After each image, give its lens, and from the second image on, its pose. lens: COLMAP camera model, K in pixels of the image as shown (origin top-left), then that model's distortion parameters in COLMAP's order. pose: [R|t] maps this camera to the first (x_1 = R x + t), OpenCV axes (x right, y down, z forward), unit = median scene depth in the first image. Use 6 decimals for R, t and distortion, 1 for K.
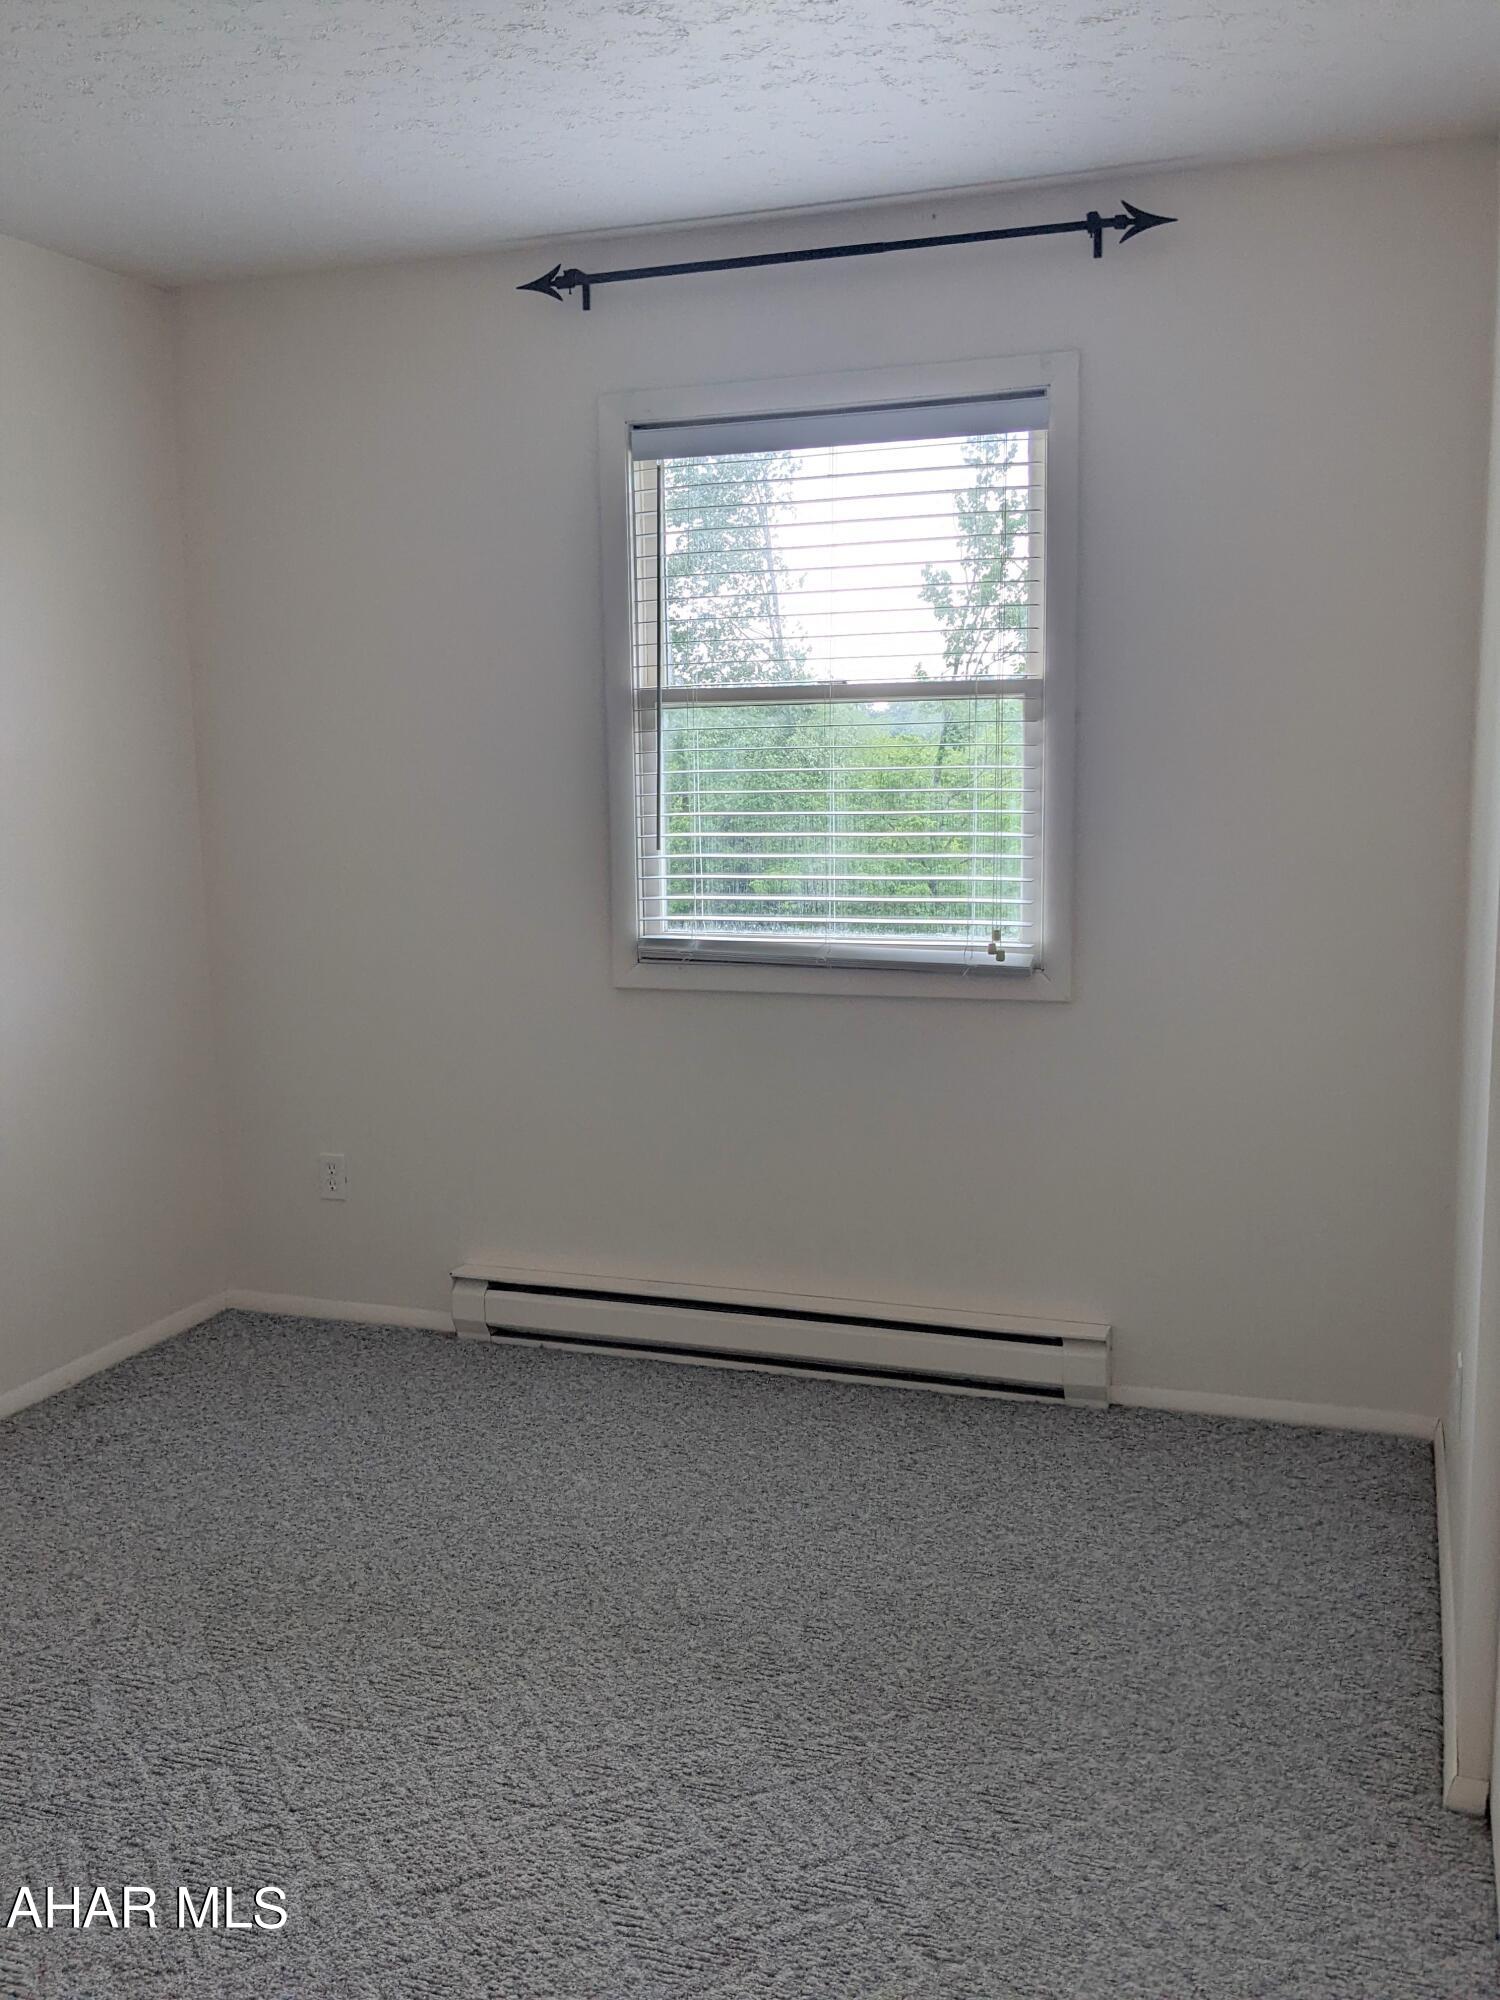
lens RADIAL K [[1774.7, 0, 753.7], [0, 1774.7, 1024.6], [0, 0, 1]] dist [0.107545, -0.199610]
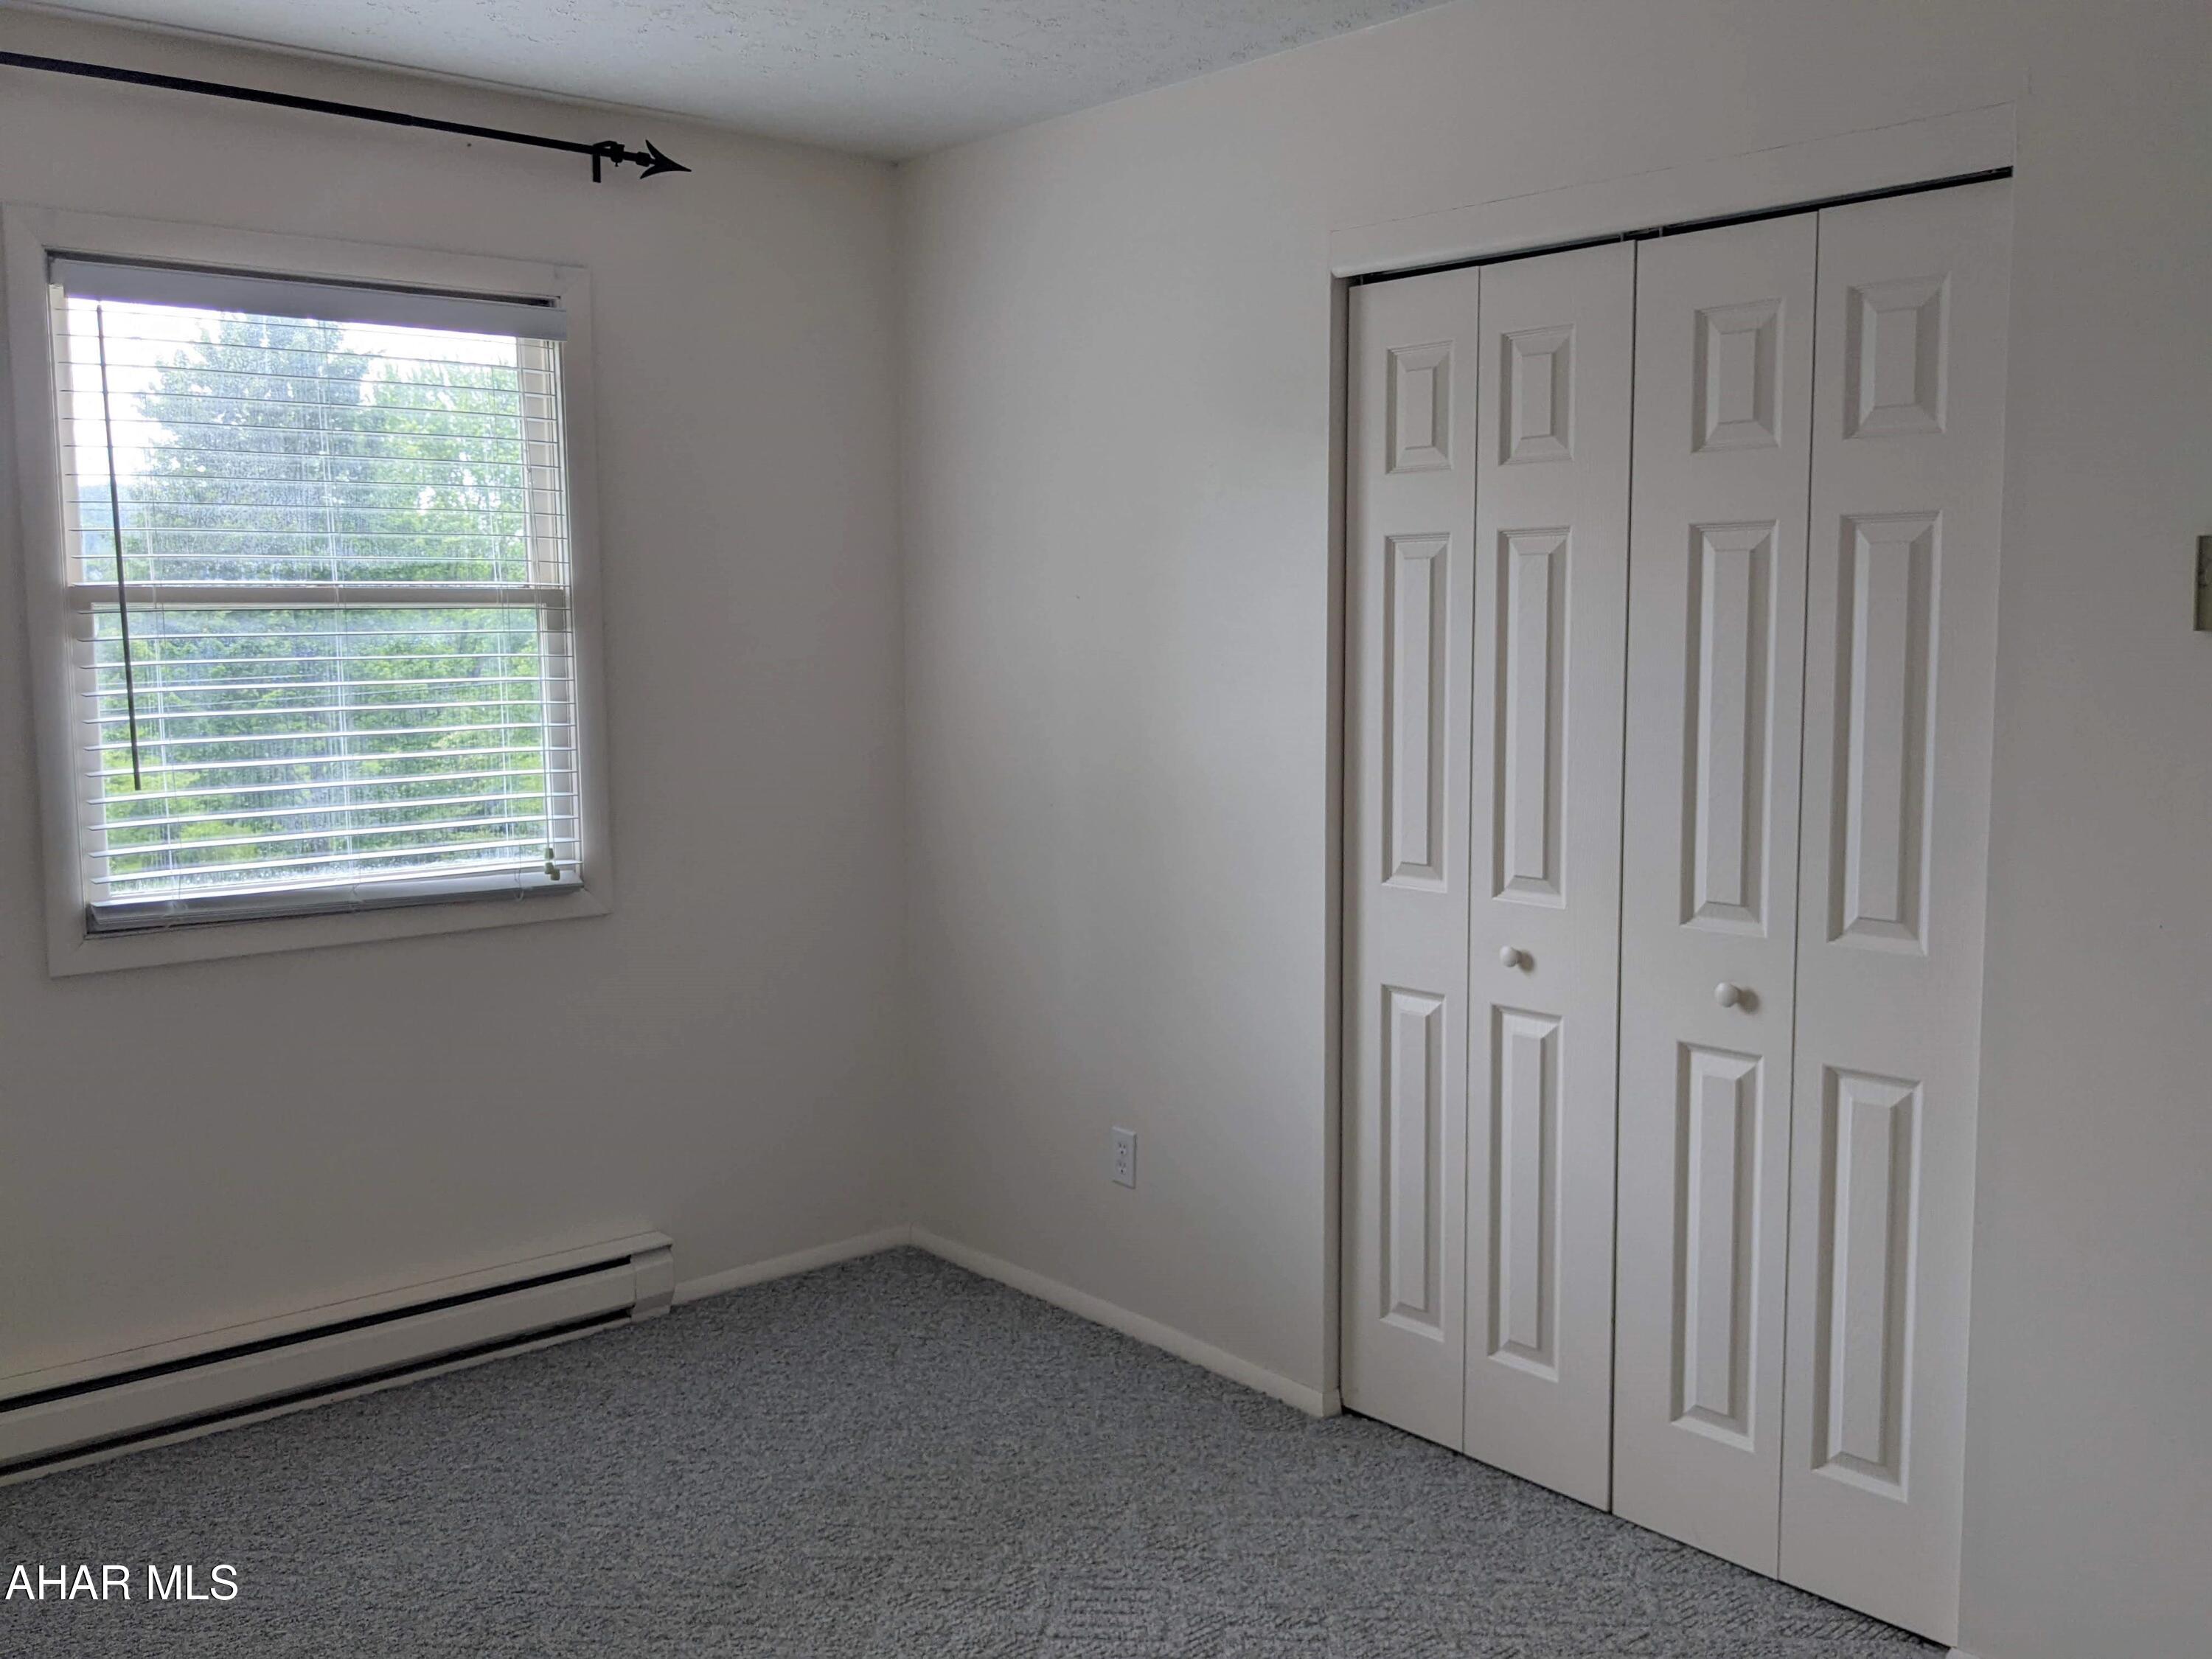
lens RADIAL K [[1979.5, 0, 1058.0], [0, 1979.5, 878.0], [0, 0, 1]] dist [-0.002320, -0.007191]
pose [[0.504101, -0.102306, 0.857564, -0.635620], [0.132305, 0.990386, 0.040379, -0.044071], [-0.853450, 0.093105, 0.512790, 0.224554]]
